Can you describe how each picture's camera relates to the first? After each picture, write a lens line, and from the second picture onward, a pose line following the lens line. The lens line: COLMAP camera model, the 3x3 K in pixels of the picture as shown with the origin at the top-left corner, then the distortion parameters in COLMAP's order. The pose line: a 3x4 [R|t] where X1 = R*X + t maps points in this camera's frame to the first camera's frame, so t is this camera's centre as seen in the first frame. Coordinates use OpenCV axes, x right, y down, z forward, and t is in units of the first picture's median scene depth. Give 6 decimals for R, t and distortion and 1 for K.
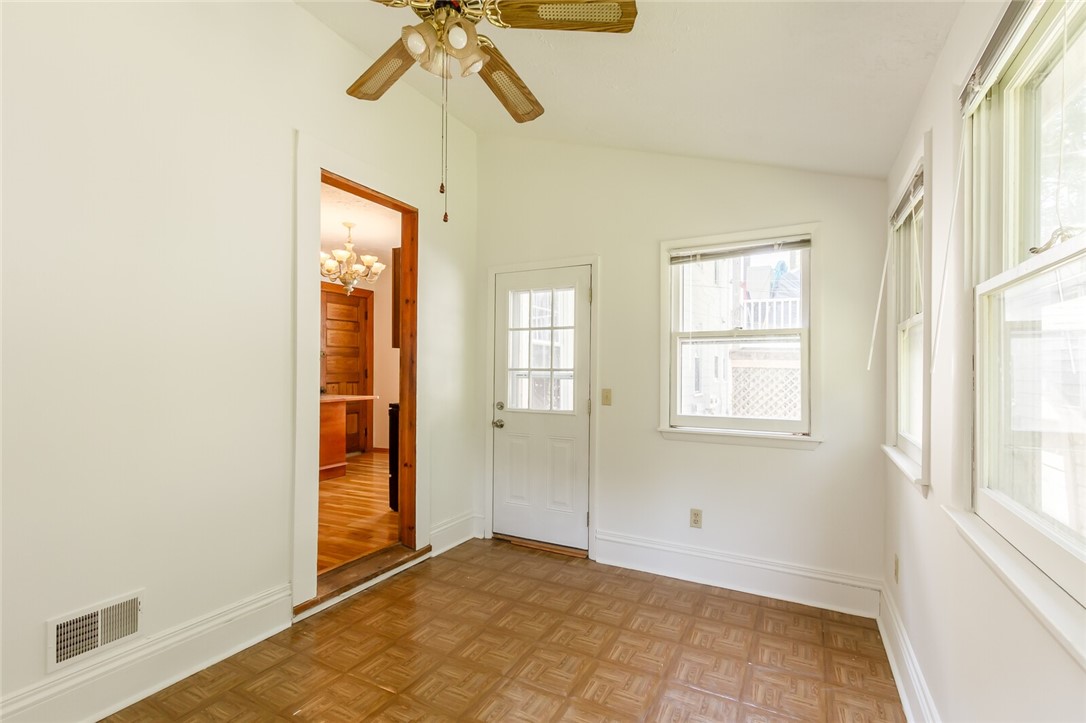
lens RADIAL K [[493.4, 0, 544.3], [0, 493.4, 367.9], [0, 0, 1]] dist [-0.002002, -0.000908]
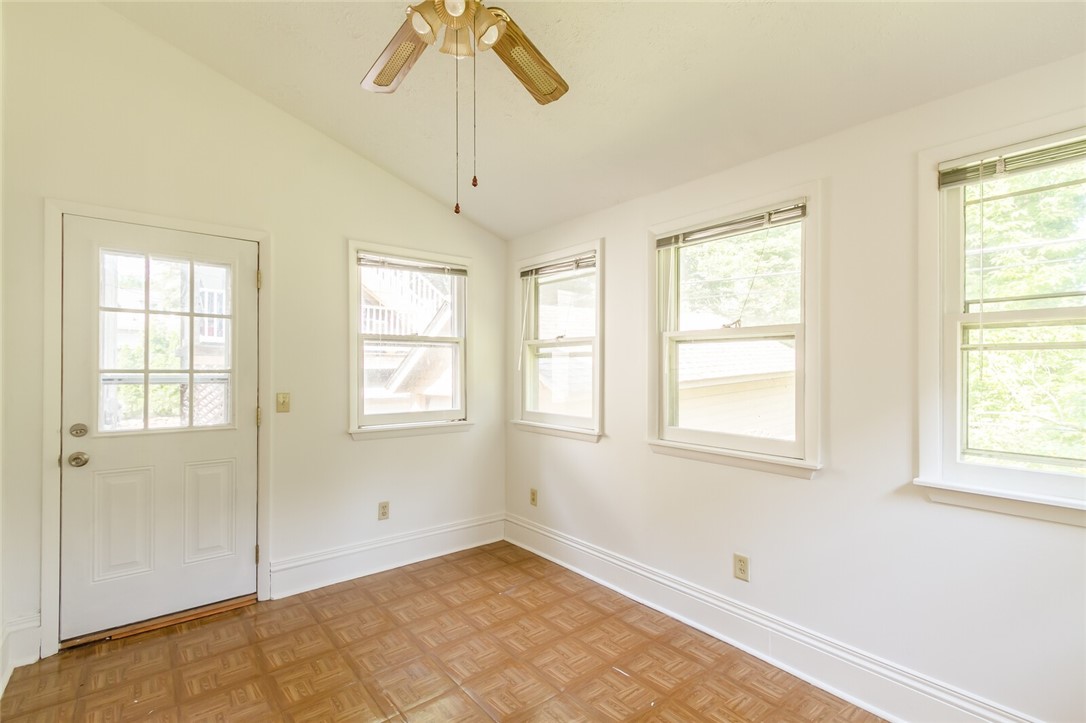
lens RADIAL K [[493.4, 0, 548.2], [0, 493.4, 367.0], [0, 0, 1]] dist [-0.002002, -0.000908]
pose [[0.377301, -0.001235, 0.926090, -0.503258], [-0.002830, 0.999993, 0.002486, -0.006623], [-0.926086, -0.003558, 0.377295, 0.256250]]
